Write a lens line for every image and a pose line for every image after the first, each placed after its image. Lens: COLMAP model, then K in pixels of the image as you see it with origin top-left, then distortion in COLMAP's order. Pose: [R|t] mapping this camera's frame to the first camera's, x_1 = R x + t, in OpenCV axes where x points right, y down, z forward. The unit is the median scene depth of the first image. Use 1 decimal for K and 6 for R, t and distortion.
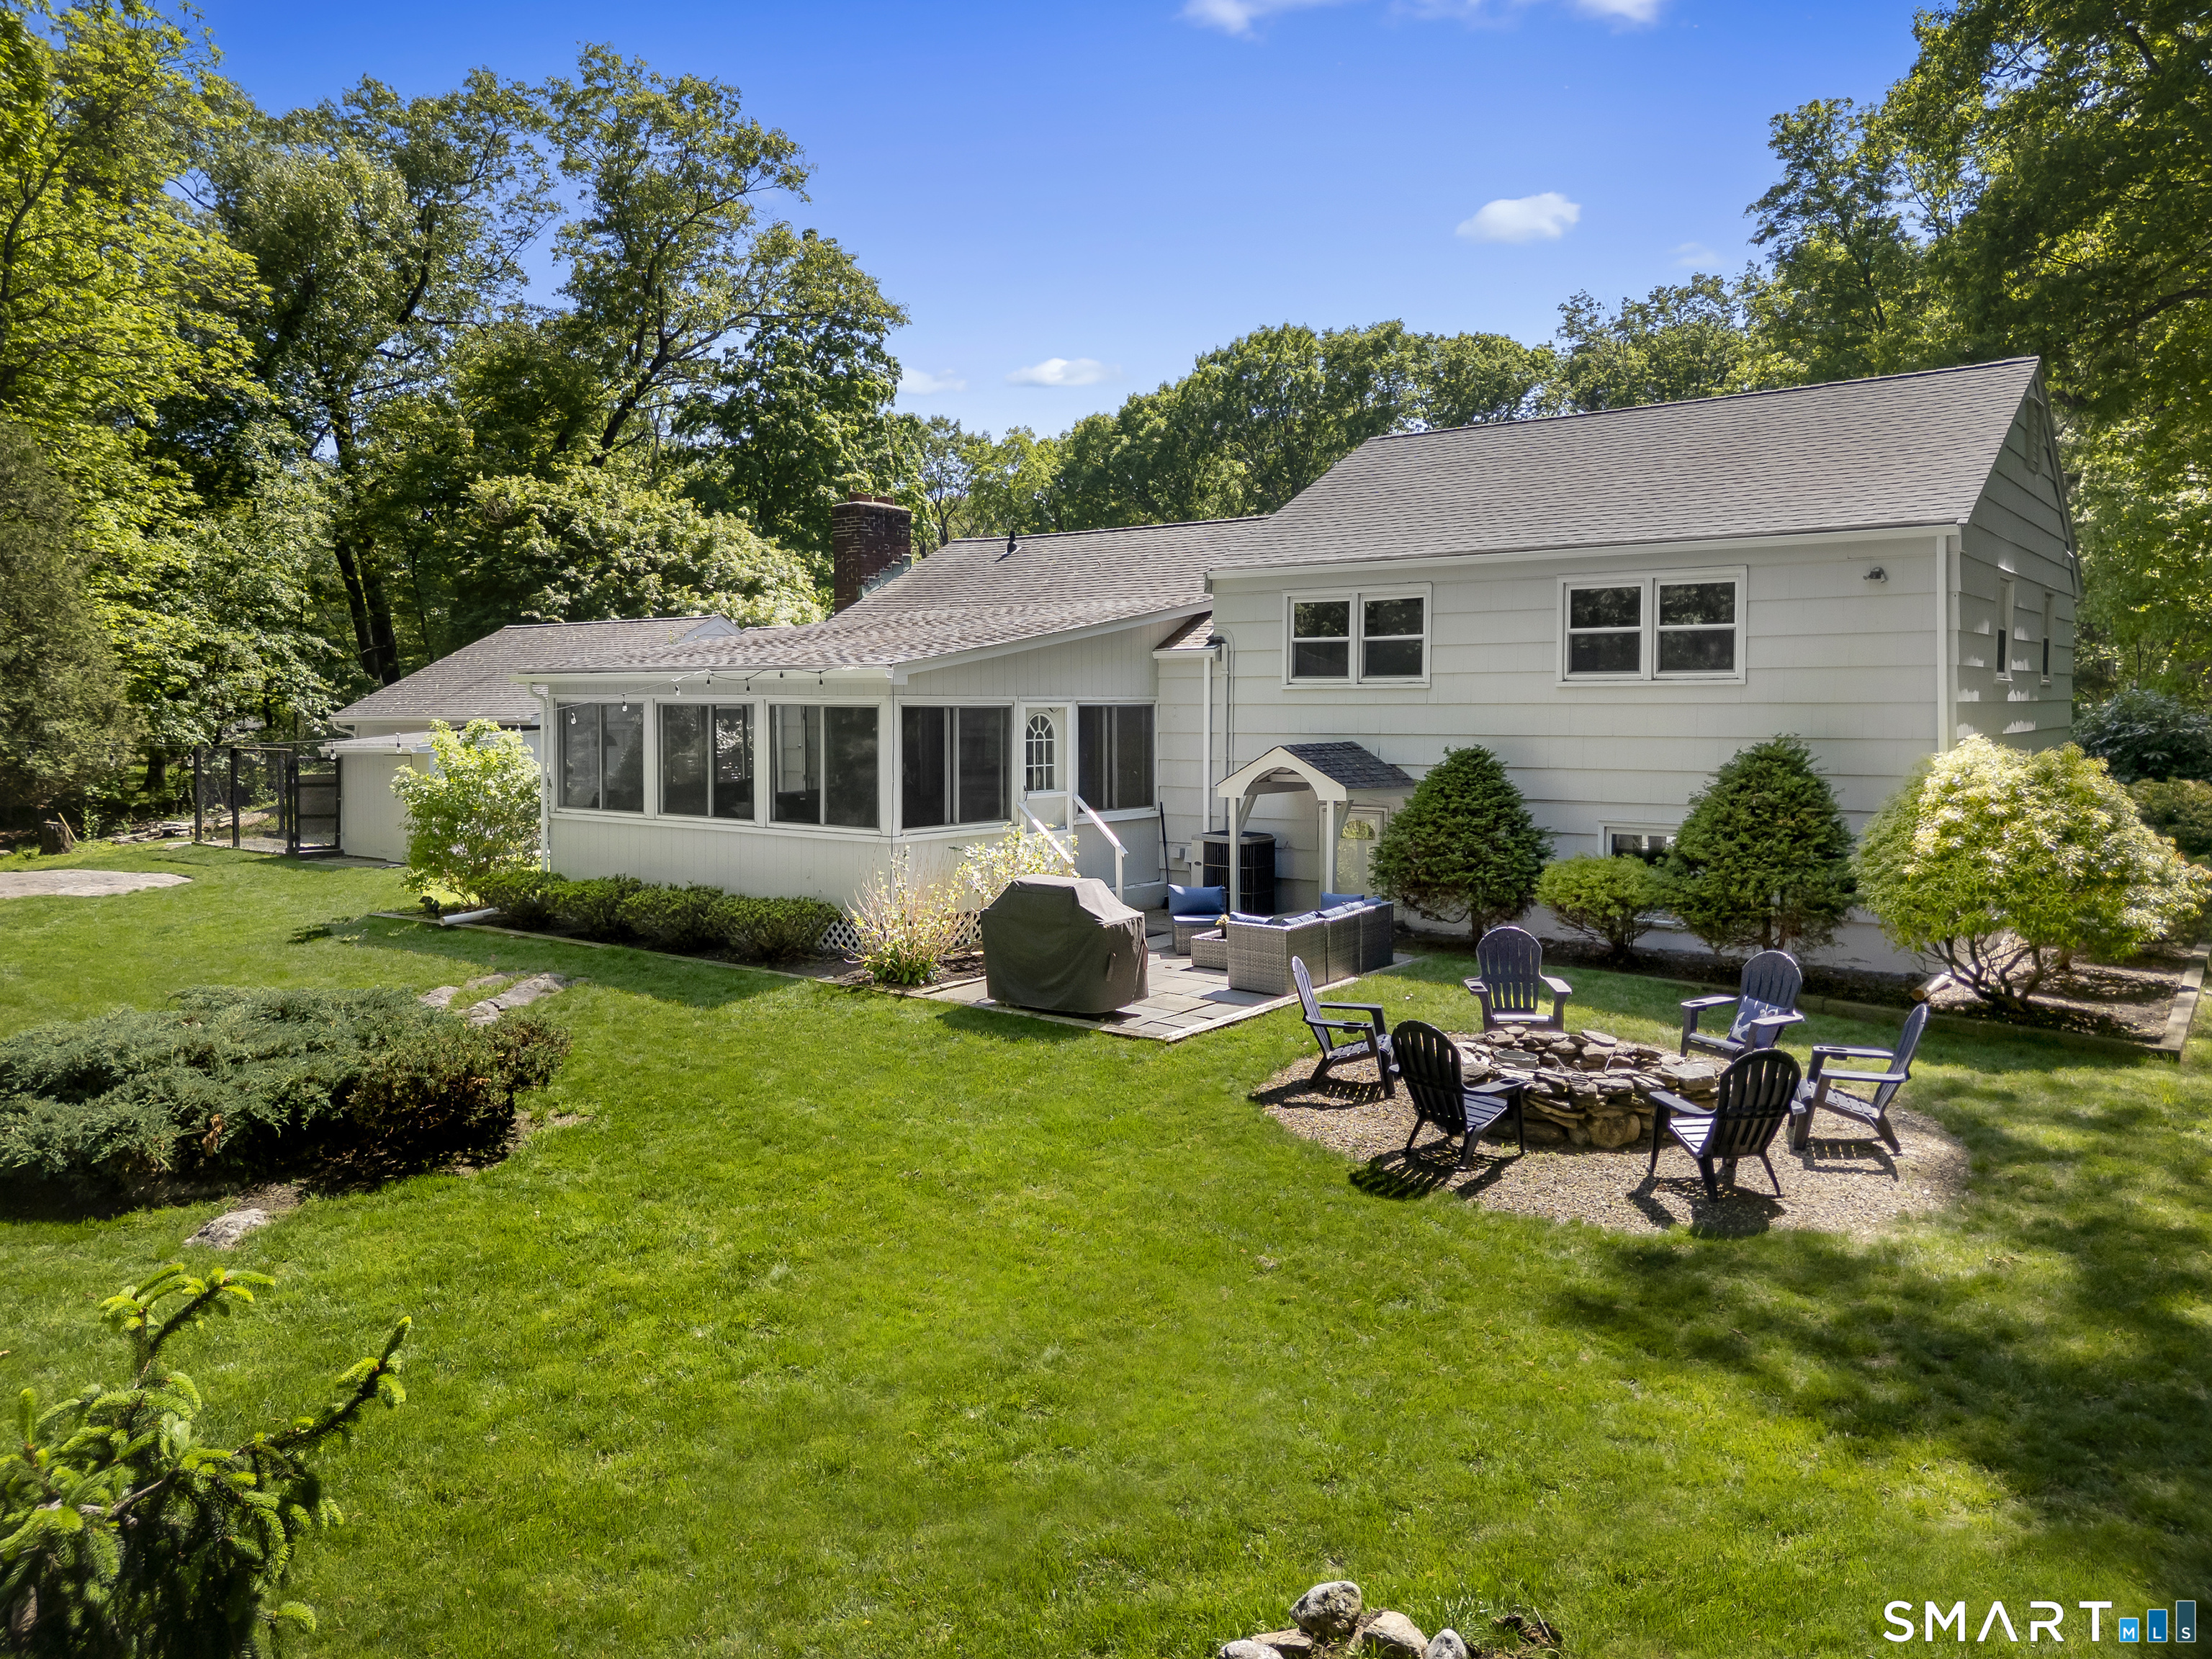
lens RADIAL K [[1561.3, 0, 1111.4], [0, 1561.3, 777.4], [0, 0, 1]] dist [0.135862, -0.216673]
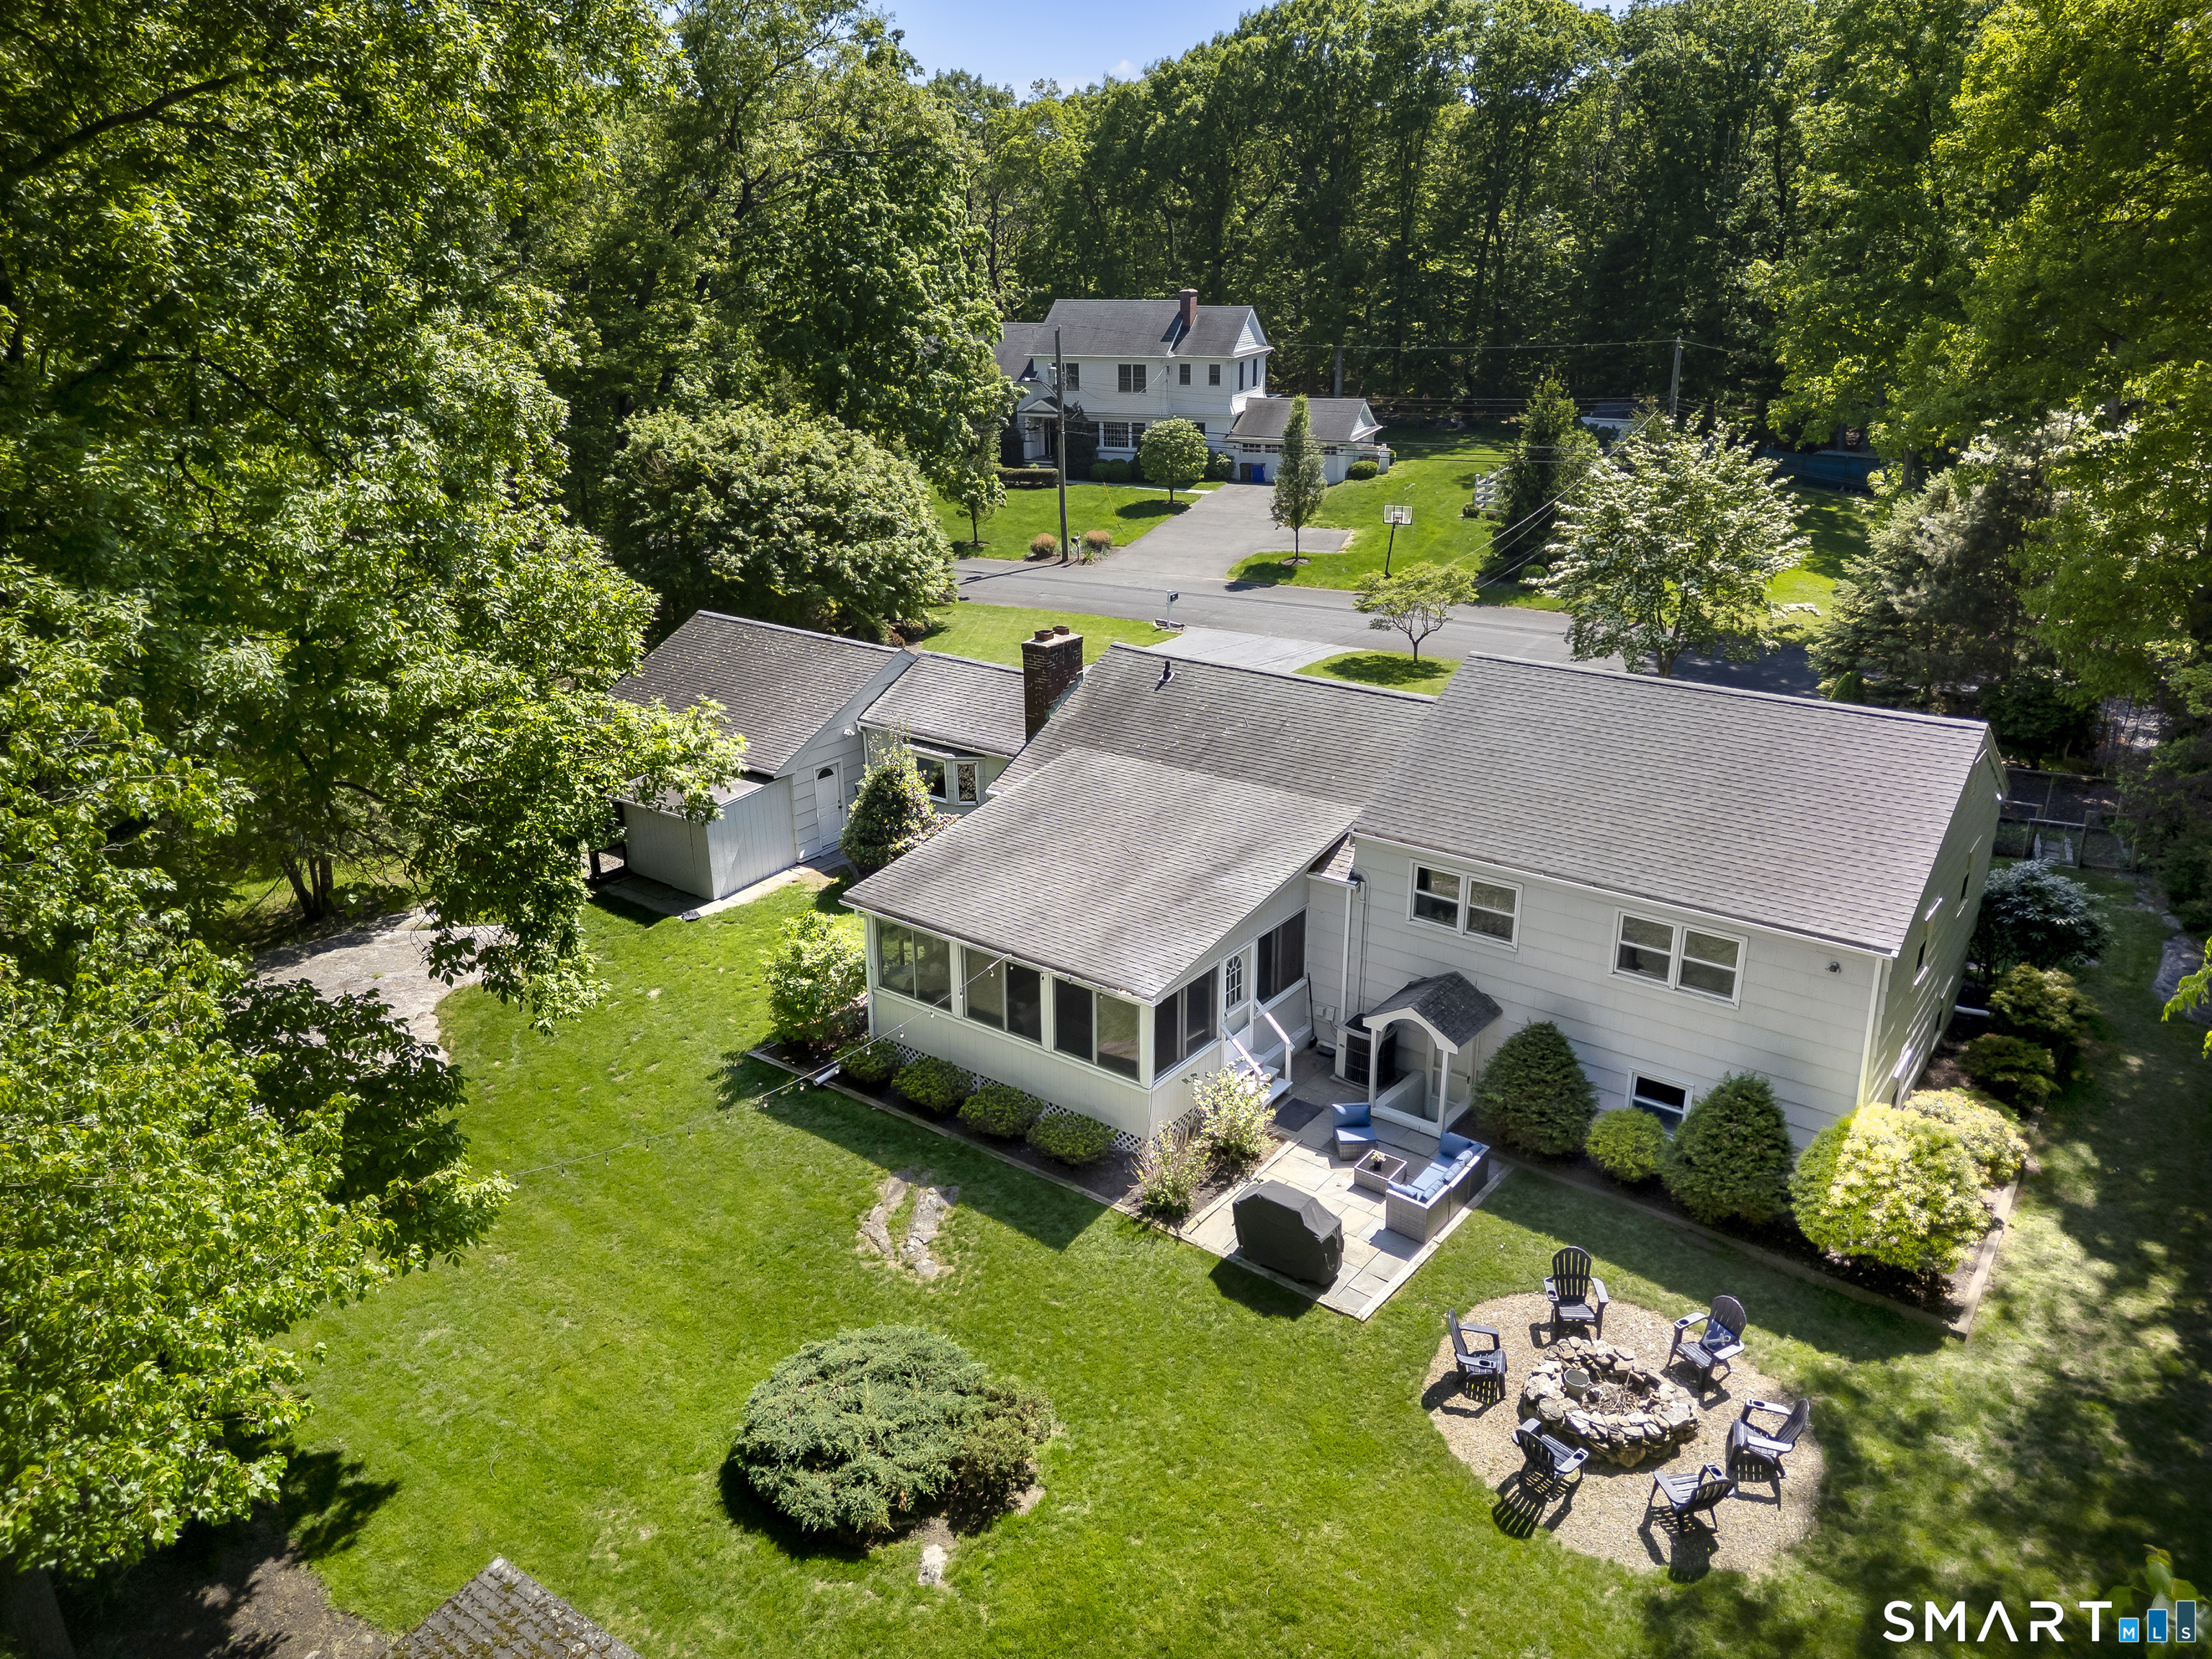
lens RADIAL K [[1534.1, 0, 1106.0], [0, 1534.1, 829.5], [0, 0, 1]] dist [0.083115, -0.055379]
pose [[0.999980, -0.006123, -0.001705, -0.160315], [0.006351, 0.951489, 0.307618, -0.582966], [-0.000262, -0.307623, 0.951508, -0.280450]]
